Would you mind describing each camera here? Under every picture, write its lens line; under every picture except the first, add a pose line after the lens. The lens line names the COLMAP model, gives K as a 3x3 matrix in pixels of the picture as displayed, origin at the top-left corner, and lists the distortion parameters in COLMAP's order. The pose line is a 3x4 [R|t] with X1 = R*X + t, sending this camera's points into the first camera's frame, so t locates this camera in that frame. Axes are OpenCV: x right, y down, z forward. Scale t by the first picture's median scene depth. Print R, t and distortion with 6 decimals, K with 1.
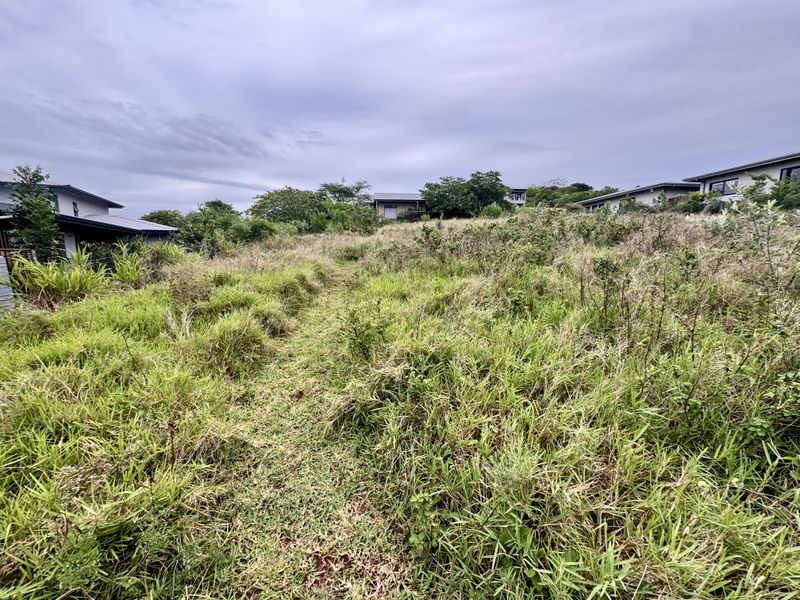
lens RADIAL K [[317.7, 0, 398.9], [0, 317.7, 298.0], [0, 0, 1]] dist [-0.007109, 0.000944]
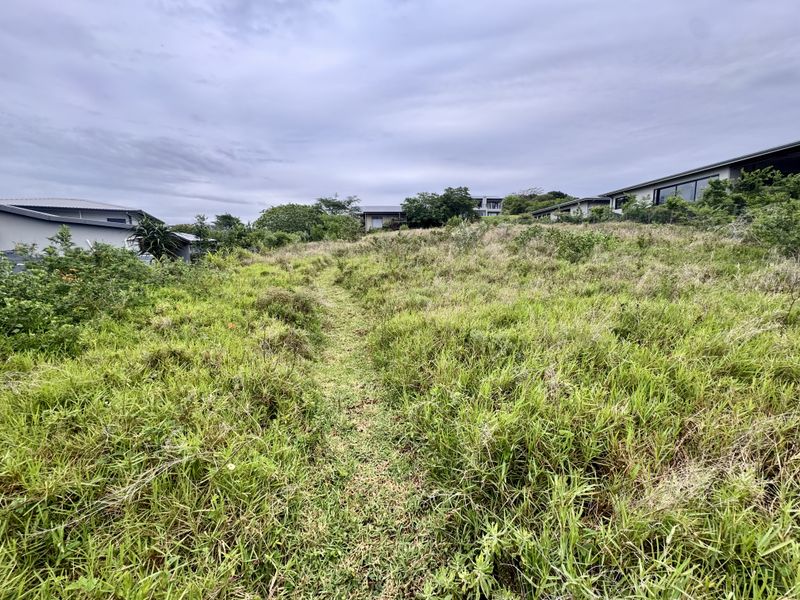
lens RADIAL K [[317.7, 0, 399.6], [0, 317.7, 301.3], [0, 0, 1]] dist [-0.007109, 0.000944]
pose [[0.999684, -0.018972, 0.016507, 0.035430], [0.019155, 0.999756, -0.011005, 0.040286], [-0.016294, 0.011318, 0.999803, -0.193835]]
